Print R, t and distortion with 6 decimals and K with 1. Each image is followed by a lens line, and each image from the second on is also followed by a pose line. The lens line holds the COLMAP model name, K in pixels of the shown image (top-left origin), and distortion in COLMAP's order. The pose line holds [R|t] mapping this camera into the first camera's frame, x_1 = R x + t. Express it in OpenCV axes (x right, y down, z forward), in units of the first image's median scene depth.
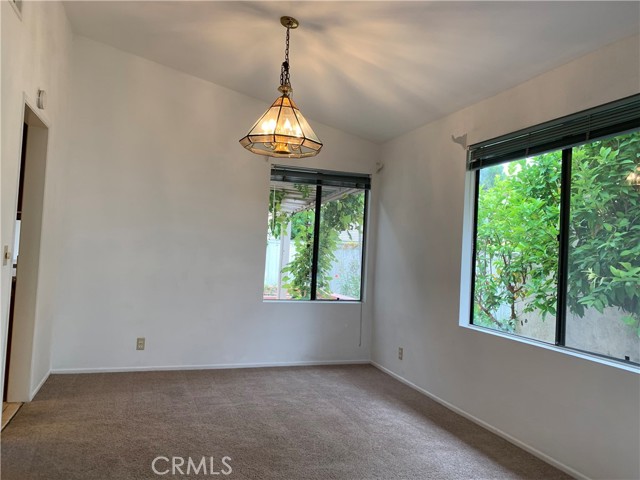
lens RADIAL K [[484.6, 0, 319.5], [0, 484.6, 238.4], [0, 0, 1]] dist [0.012792, -0.002528]
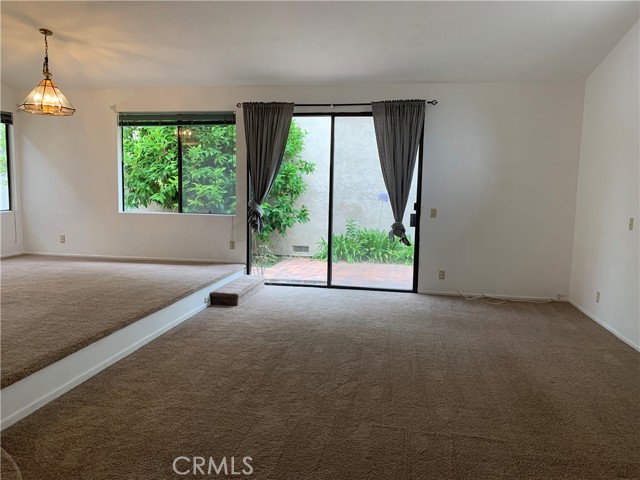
lens RADIAL K [[484.6, 0, 318.6], [0, 484.6, 241.3], [0, 0, 1]] dist [0.012792, -0.002528]
pose [[0.478863, -0.141234, 0.866455, -0.950490], [-0.021041, 0.984844, 0.172161, -0.046850], [-0.877638, -0.100673, 0.468633, -0.527455]]
